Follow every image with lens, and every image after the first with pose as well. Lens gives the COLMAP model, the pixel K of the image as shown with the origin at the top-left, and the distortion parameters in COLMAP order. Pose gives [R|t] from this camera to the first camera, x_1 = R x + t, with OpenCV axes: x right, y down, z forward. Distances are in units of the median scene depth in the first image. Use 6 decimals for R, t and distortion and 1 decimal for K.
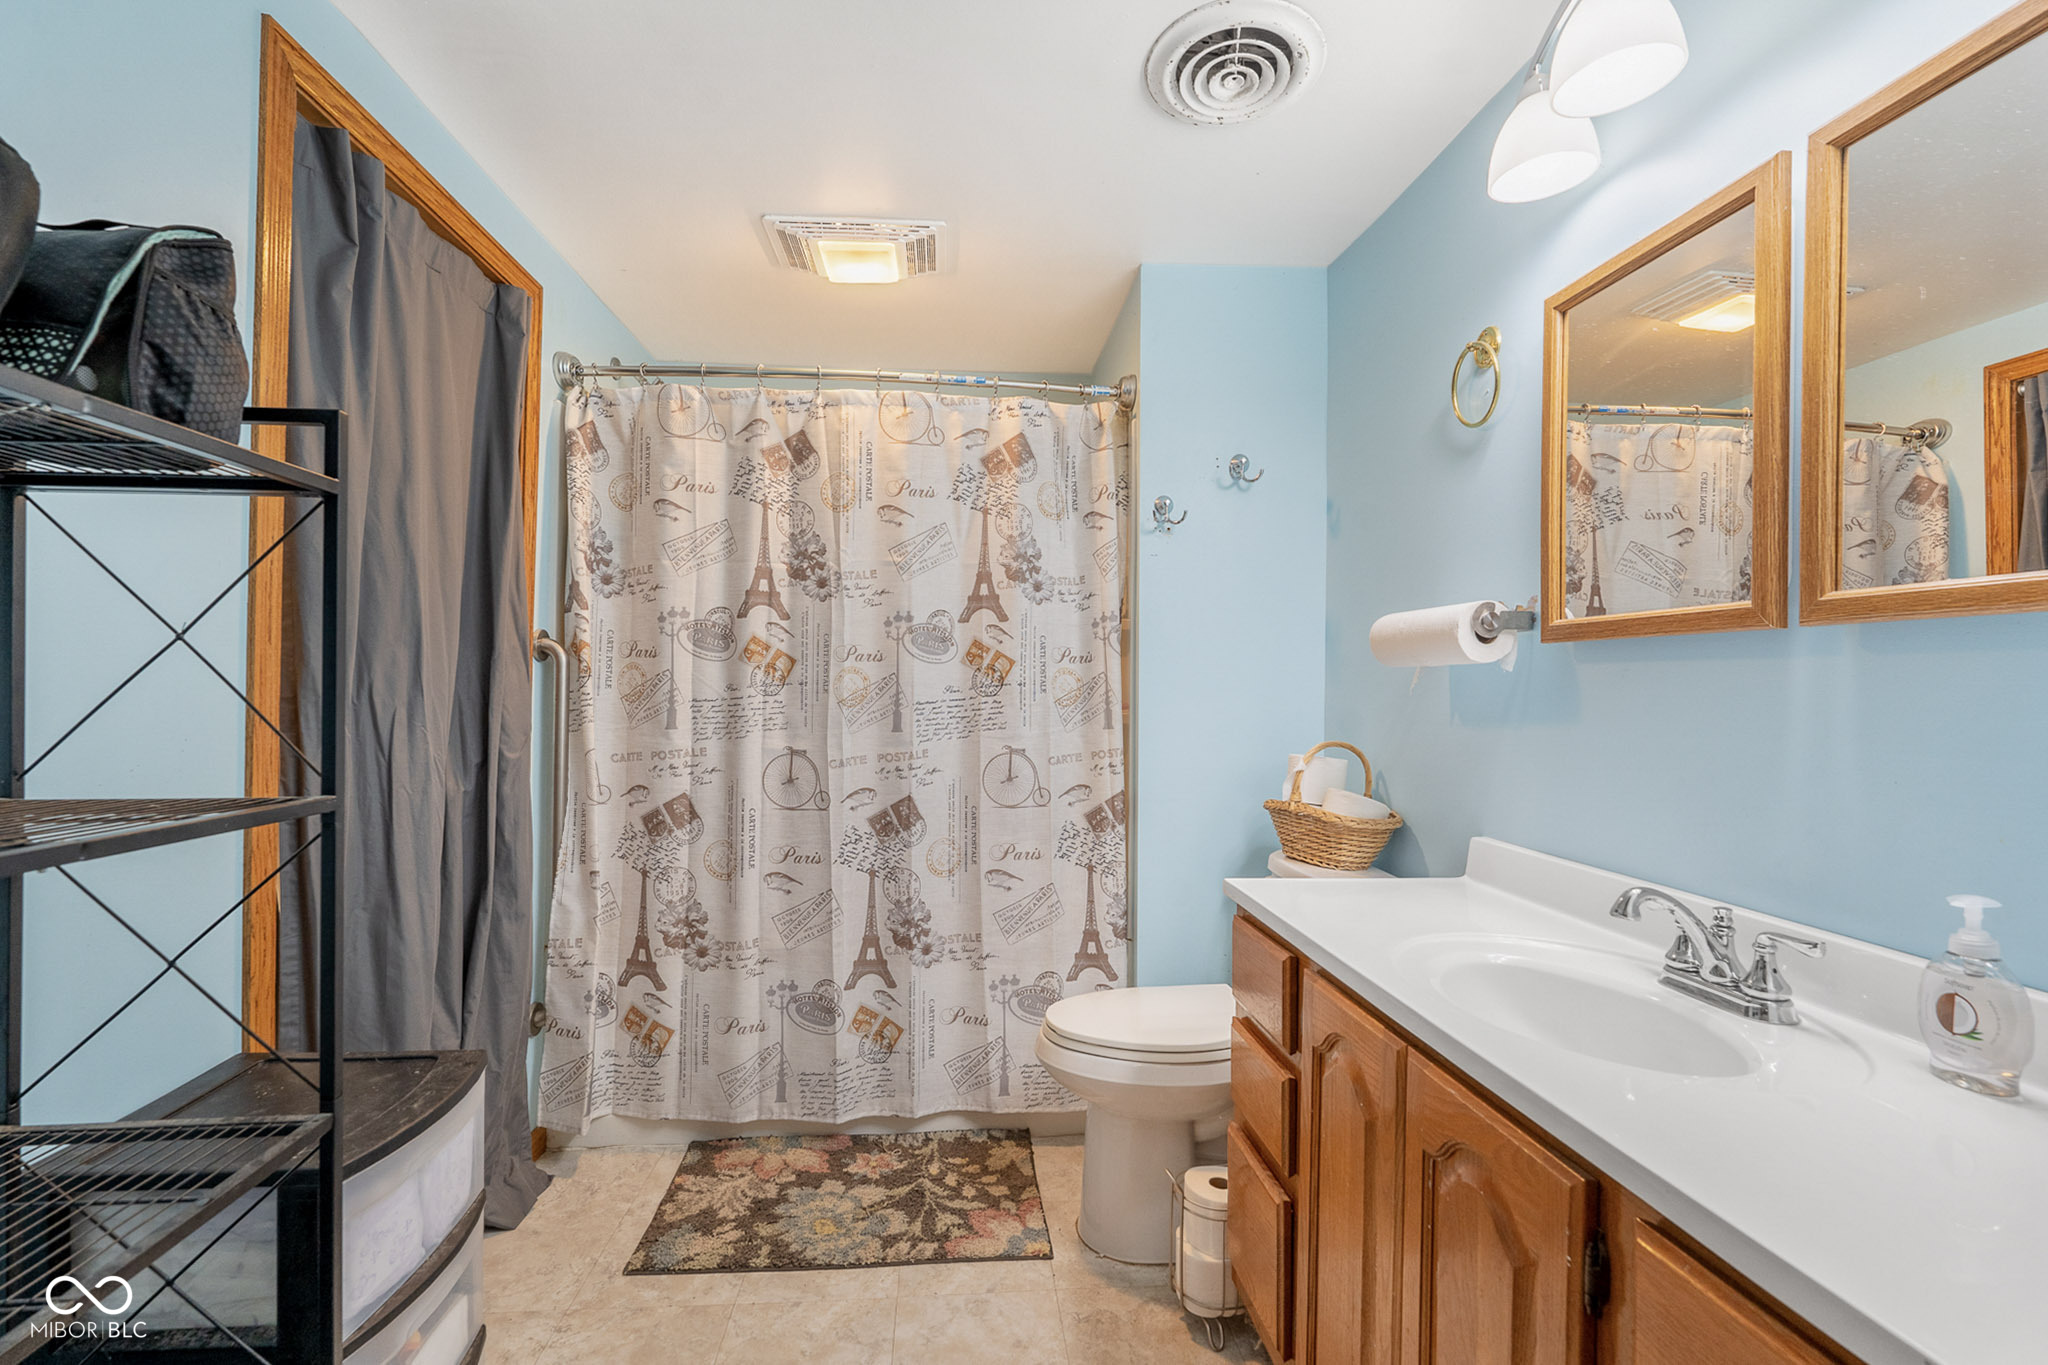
lens RADIAL K [[927.5, 0, 1021.8], [0, 927.5, 678.1], [0, 0, 1]] dist [-0.003114, 0.000754]
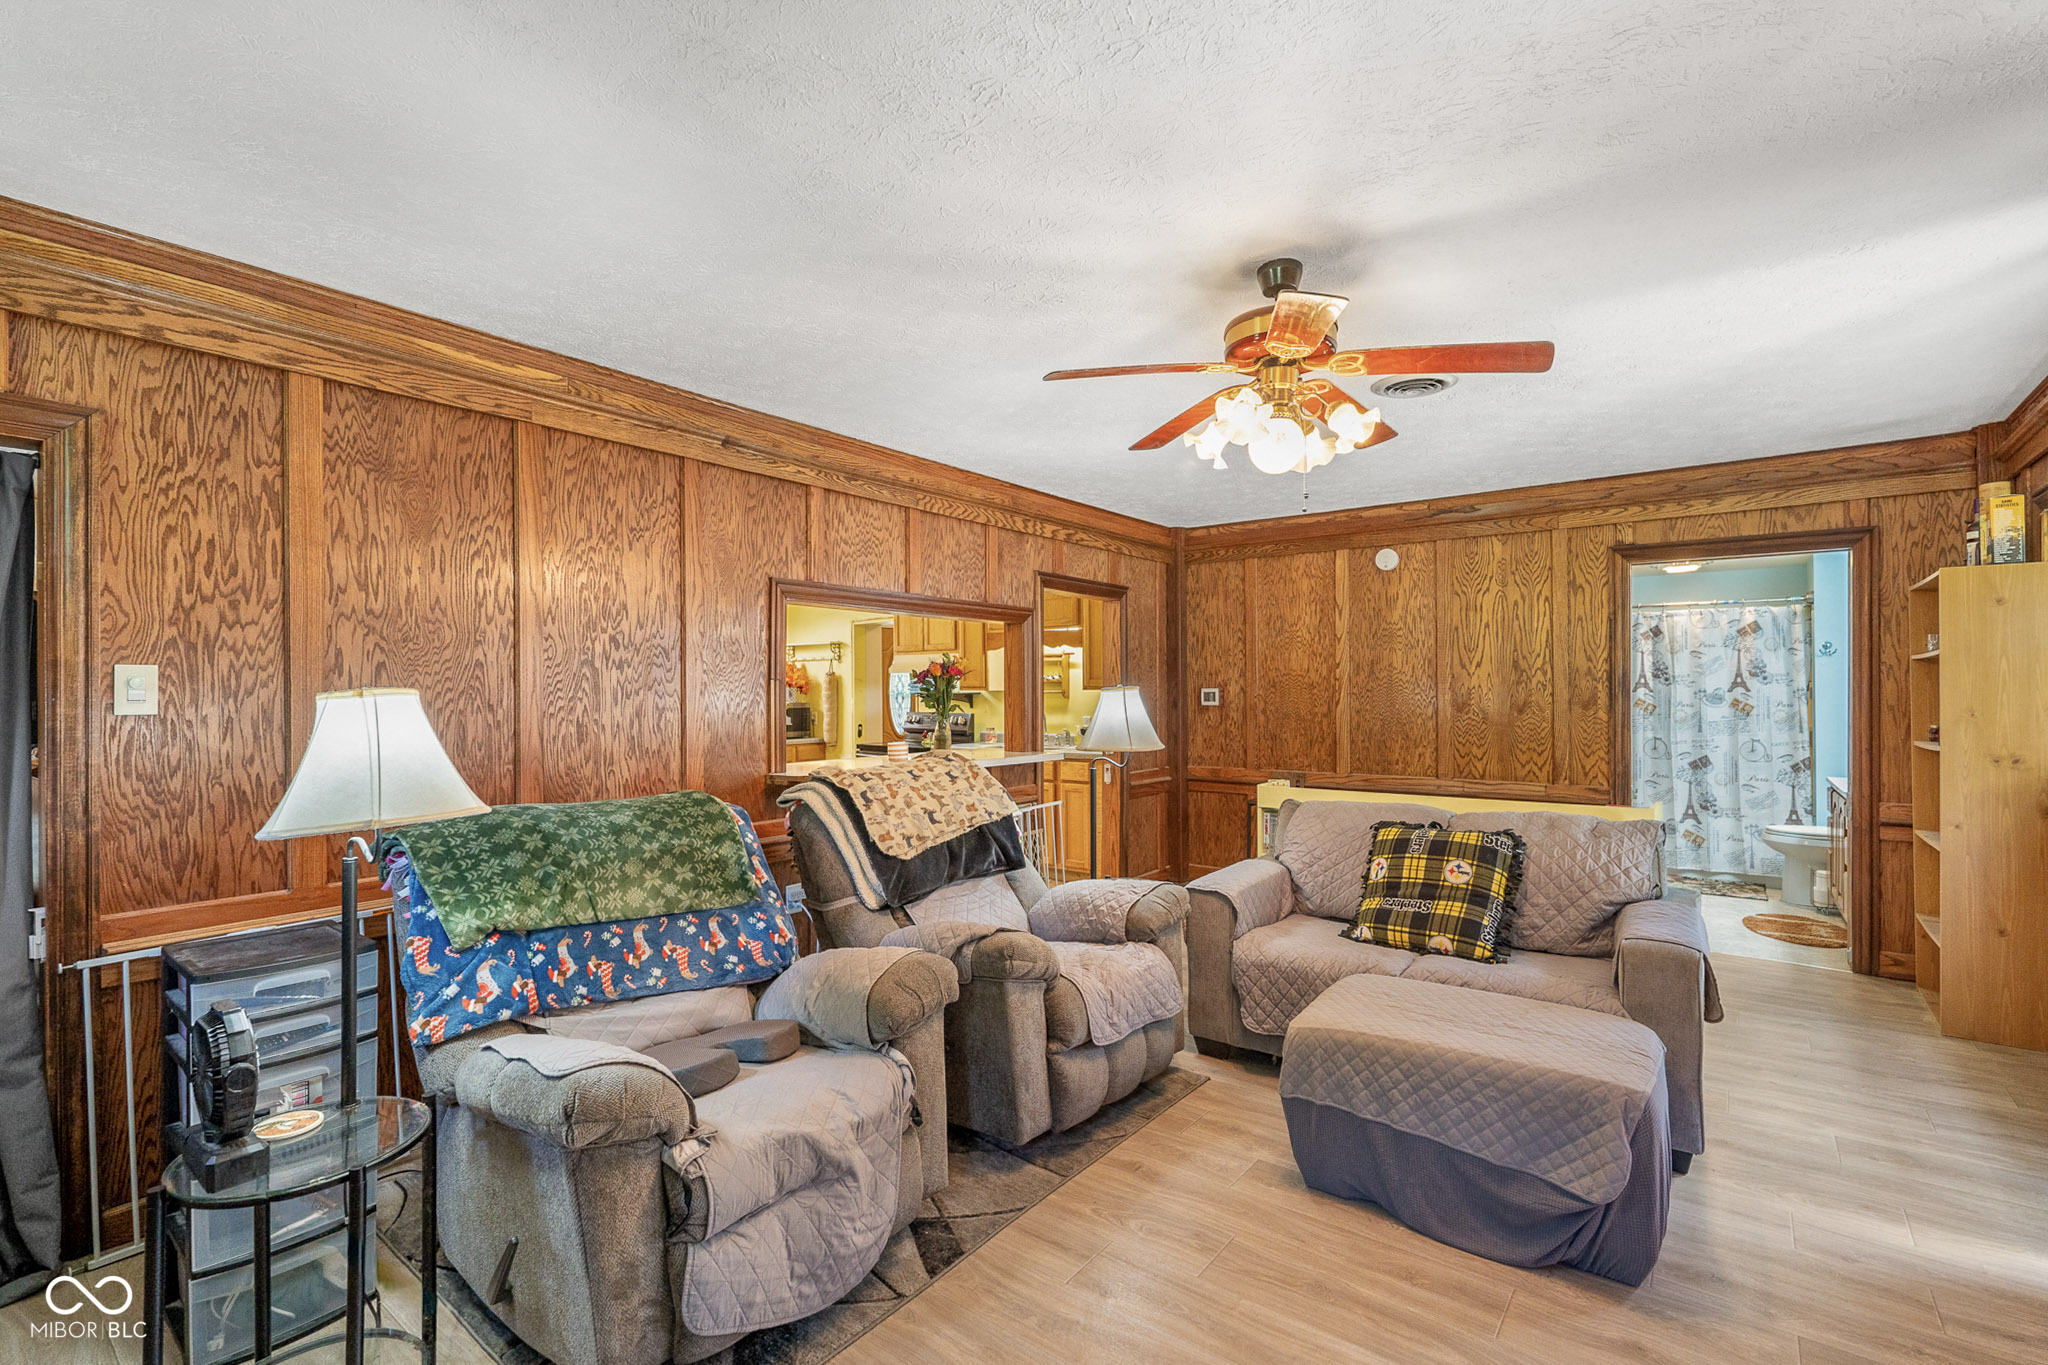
lens RADIAL K [[927.5, 0, 1017.2], [0, 927.5, 682.9], [0, 0, 1]] dist [-0.003114, 0.000754]
pose [[0.736872, -0.017828, -0.675798, 0.232752], [0.007854, 0.999811, -0.017812, -0.055865], [0.675987, 0.007817, 0.736872, -2.403896]]
